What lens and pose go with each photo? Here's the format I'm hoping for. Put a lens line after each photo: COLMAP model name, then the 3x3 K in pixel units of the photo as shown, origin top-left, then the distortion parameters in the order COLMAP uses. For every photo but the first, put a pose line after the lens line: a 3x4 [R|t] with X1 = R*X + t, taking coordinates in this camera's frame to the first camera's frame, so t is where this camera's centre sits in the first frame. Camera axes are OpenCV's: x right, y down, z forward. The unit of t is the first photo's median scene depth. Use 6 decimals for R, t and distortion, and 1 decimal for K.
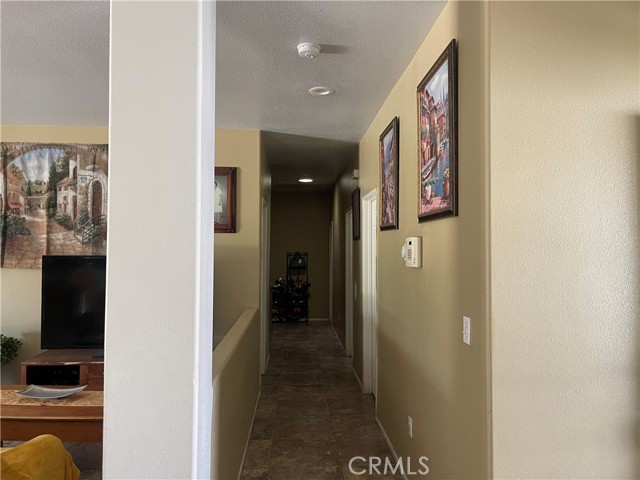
lens RADIAL K [[482.3, 0, 319.5], [0, 482.3, 240.6], [0, 0, 1]] dist [0.050016, -0.068877]
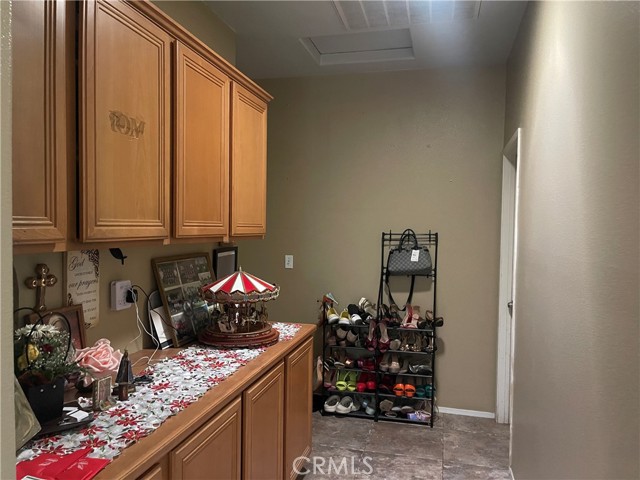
lens RADIAL K [[482.3, 0, 319.5], [0, 482.3, 239.5], [0, 0, 1]] dist [0.050016, -0.068877]
pose [[0.957313, 0.026001, -0.287881, -0.005099], [-0.009904, 0.998312, 0.057231, 0.010226], [0.288883, -0.051937, 0.955955, 0.630038]]
